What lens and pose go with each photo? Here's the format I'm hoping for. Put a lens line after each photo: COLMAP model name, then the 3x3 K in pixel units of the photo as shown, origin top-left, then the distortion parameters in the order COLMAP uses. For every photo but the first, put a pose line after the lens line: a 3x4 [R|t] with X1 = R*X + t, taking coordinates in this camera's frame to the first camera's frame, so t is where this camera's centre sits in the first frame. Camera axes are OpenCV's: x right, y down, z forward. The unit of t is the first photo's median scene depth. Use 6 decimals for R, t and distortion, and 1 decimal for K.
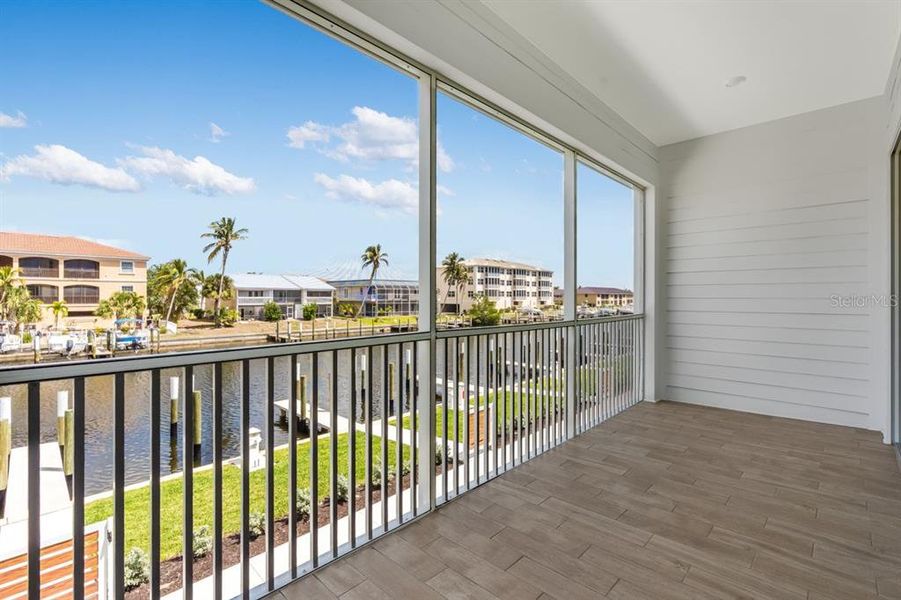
lens RADIAL K [[405.1, 0, 446.1], [0, 405.1, 297.6], [0, 0, 1]] dist [0.001014, 0.000322]
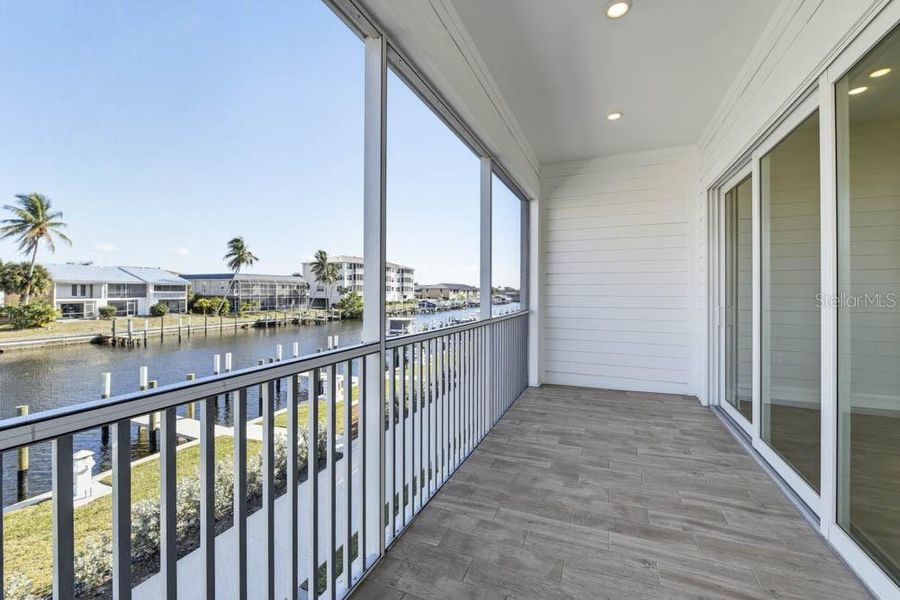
lens RADIAL K [[362.6, 0, 448.0], [0, 362.6, 290.6], [0, 0, 1]] dist [-0.005563, -0.000124]
pose [[0.937799, 0.002530, 0.347169, -0.009101], [-0.001111, 0.999990, -0.004285, -0.001020], [-0.347176, 0.003632, 0.937793, 0.013918]]
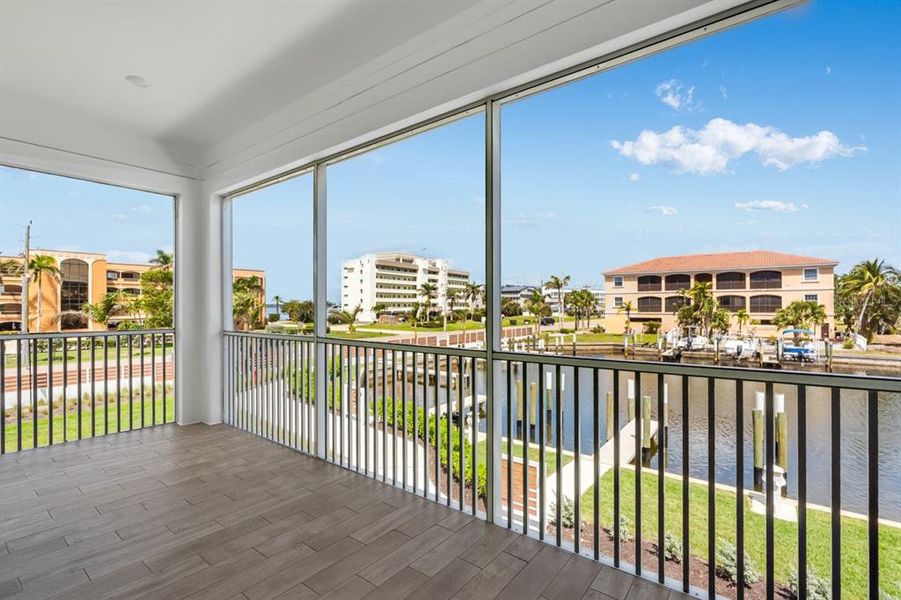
lens RADIAL K [[408.1, 0, 448.2], [0, 408.1, 307.4], [0, 0, 1]] dist [0.000791, 0.000202]
pose [[0.115955, 0.001158, -0.993254, 0.082674], [0.001143, 0.999999, 0.001299, -0.001161], [0.993254, -0.001286, 0.115954, 0.072052]]
